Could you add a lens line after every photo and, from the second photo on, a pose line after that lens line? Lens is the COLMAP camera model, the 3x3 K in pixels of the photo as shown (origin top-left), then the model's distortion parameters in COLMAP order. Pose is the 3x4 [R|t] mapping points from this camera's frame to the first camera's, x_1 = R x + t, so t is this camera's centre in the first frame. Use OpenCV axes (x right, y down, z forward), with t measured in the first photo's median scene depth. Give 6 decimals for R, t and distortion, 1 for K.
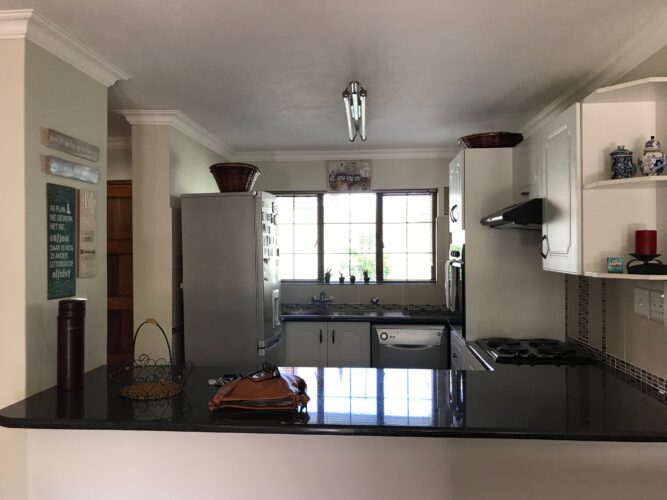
lens RADIAL K [[556.0, 0, 331.4], [0, 556.0, 248.3], [0, 0, 1]] dist [0.013129, -0.002743]
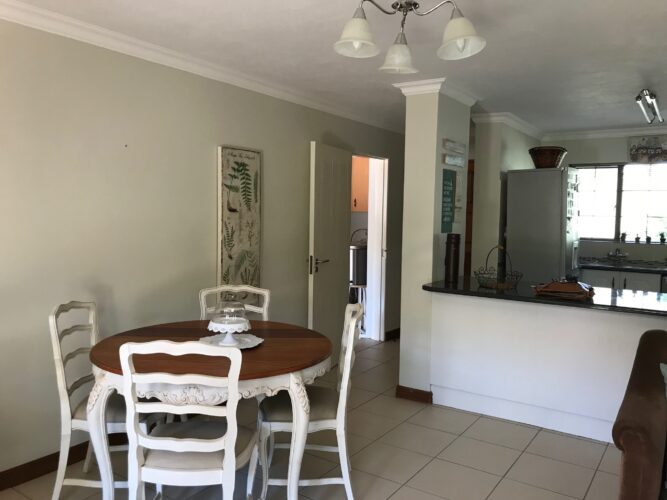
lens RADIAL K [[556.0, 0, 331.4], [0, 556.0, 248.3], [0, 0, 1]] dist [0.013129, -0.002743]
pose [[0.871732, 0.052435, -0.487170, 0.041747], [-0.023472, 0.997585, 0.065372, 0.018902], [0.489421, -0.045552, 0.870857, -0.456098]]
